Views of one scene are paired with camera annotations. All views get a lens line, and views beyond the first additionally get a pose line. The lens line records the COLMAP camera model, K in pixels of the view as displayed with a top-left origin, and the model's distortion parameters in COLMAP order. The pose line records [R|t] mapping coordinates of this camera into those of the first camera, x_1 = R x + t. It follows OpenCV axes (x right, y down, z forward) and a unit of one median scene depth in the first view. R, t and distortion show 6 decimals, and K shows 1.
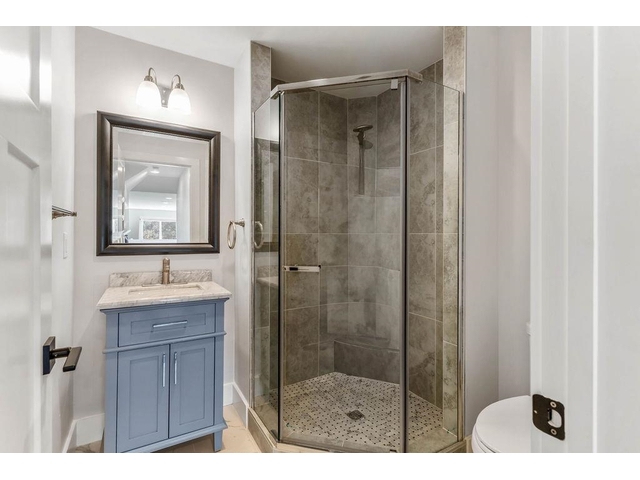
lens RADIAL K [[311.5, 0, 321.2], [0, 311.5, 236.2], [0, 0, 1]] dist [-0.000683, 0.001352]
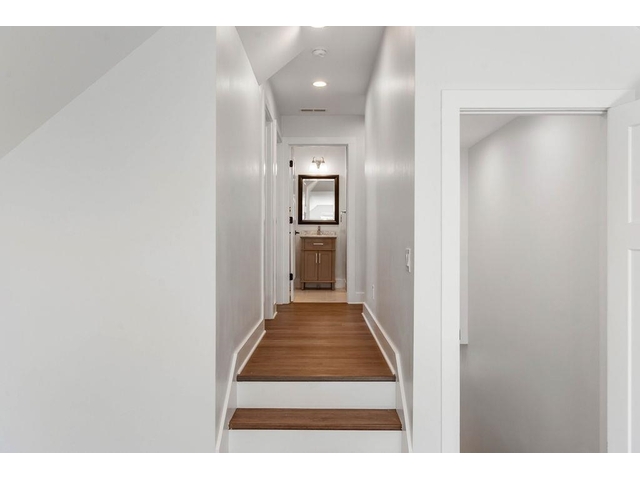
lens RADIAL K [[528.0, 0, 320.3], [0, 528.0, 238.8], [0, 0, 1]] dist [0.076752, 0.001623]
pose [[0.855995, 0.007713, -0.516927, 1.874566], [0.001159, 0.999858, 0.016838, 0.107886], [0.516983, -0.015013, 0.855864, -2.908668]]
